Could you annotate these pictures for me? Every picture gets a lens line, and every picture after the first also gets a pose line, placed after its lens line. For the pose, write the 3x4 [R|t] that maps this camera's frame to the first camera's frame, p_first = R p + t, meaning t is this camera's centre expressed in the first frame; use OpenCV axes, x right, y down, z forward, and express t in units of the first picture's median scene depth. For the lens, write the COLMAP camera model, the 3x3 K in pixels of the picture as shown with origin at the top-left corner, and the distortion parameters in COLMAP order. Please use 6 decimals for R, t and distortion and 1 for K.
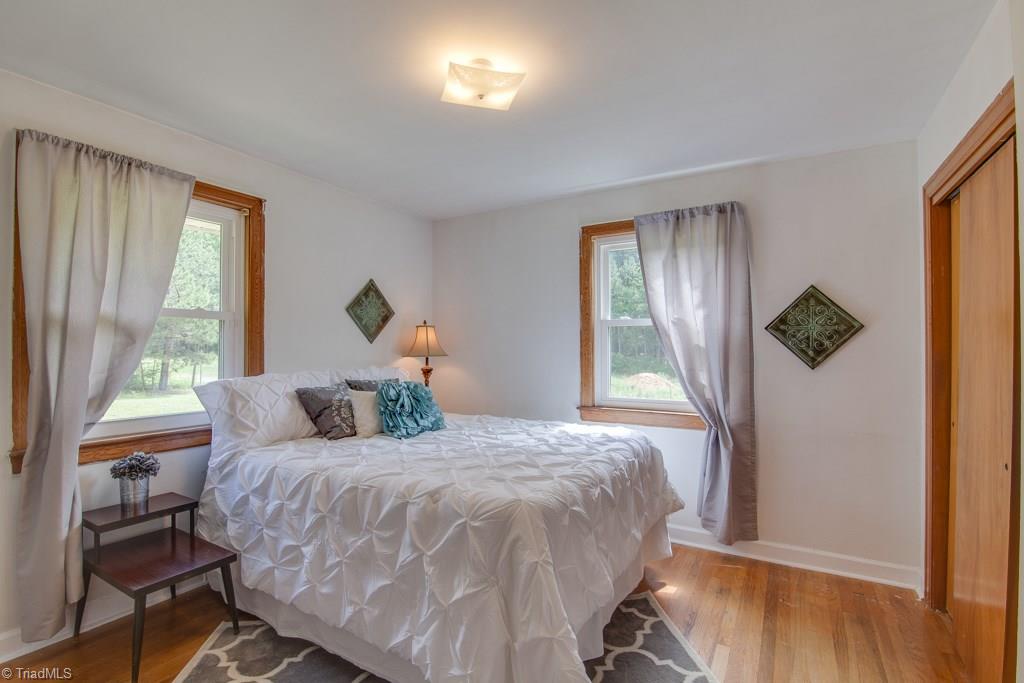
lens RADIAL K [[471.1, 0, 517.8], [0, 471.1, 343.9], [0, 0, 1]] dist [-0.010198, -0.006256]
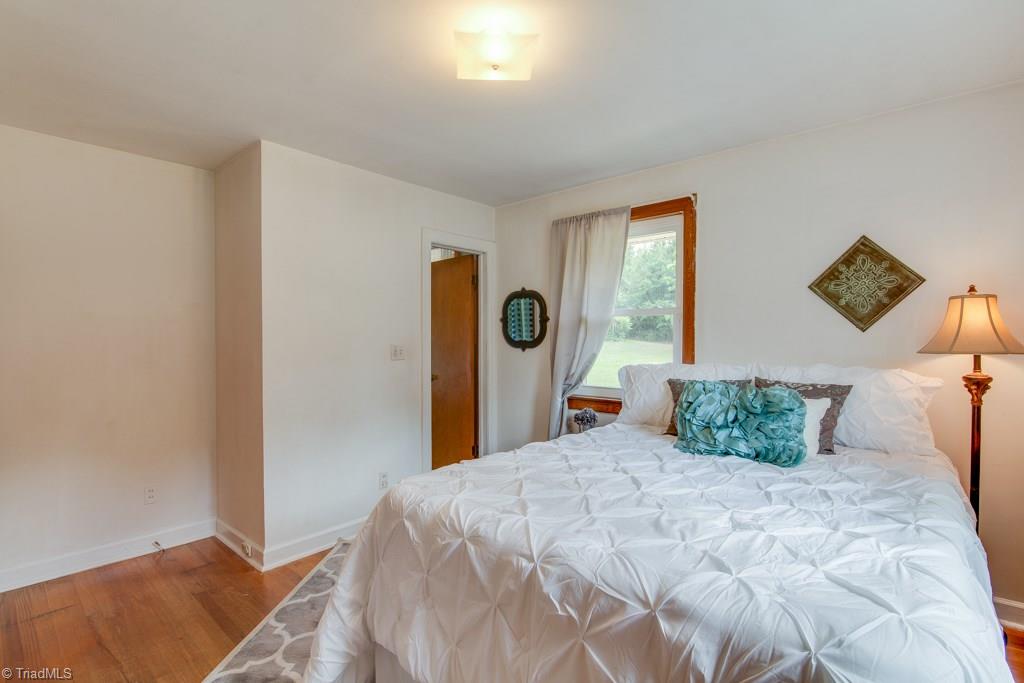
lens RADIAL K [[471.1, 0, 517.8], [0, 471.1, 343.9], [0, 0, 1]] dist [-0.010198, -0.006256]
pose [[-0.178498, 0.004477, -0.983930, 0.436262], [0.008445, 0.999960, 0.003018, 0.010686], [0.983904, -0.007771, -0.178529, 0.633795]]
